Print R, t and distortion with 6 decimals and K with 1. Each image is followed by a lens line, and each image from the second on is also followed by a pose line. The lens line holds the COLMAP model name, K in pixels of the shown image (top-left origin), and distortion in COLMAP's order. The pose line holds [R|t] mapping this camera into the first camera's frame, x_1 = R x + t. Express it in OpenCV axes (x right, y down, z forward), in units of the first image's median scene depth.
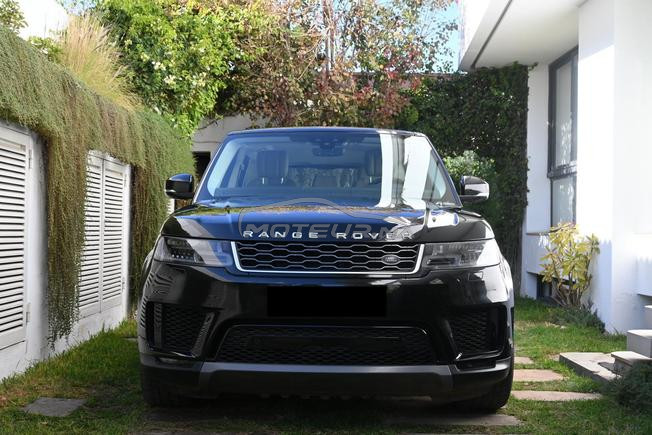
lens RADIAL K [[885.1, 0, 325.7], [0, 885.1, 217.6], [0, 0, 1]] dist [-0.053784, 0.000000]
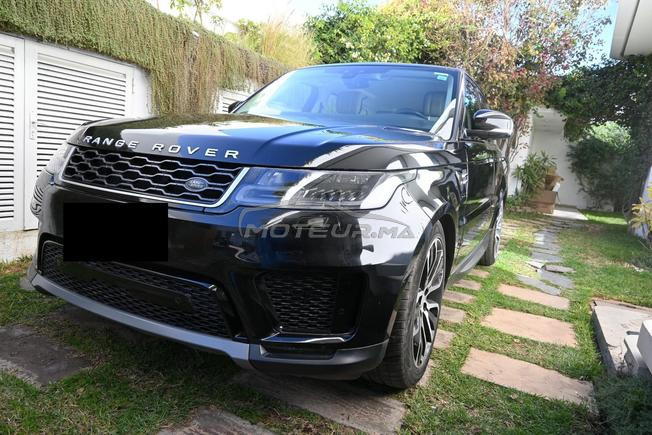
lens RADIAL K [[453.5, 0, 325.9], [0, 453.5, 218.5], [0, 0, 1]] dist [-0.004629, -0.002975]
pose [[0.897667, 0.129016, -0.421364, 0.133679], [-0.073935, 0.986722, 0.144613, 0.005620], [0.434427, -0.098661, 0.895287, 0.290856]]
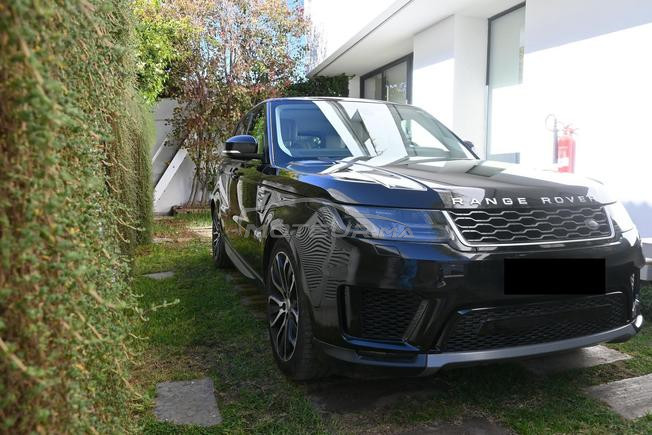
lens RADIAL K [[467.3, 0, 326.2], [0, 467.3, 216.7], [0, 0, 1]] dist [-0.003500, 0.000025]
pose [[0.945492, -0.041361, 0.323008, -0.151612], [0.007359, 0.994361, 0.105789, -0.006852], [-0.325562, -0.097645, 0.940465, 0.254090]]
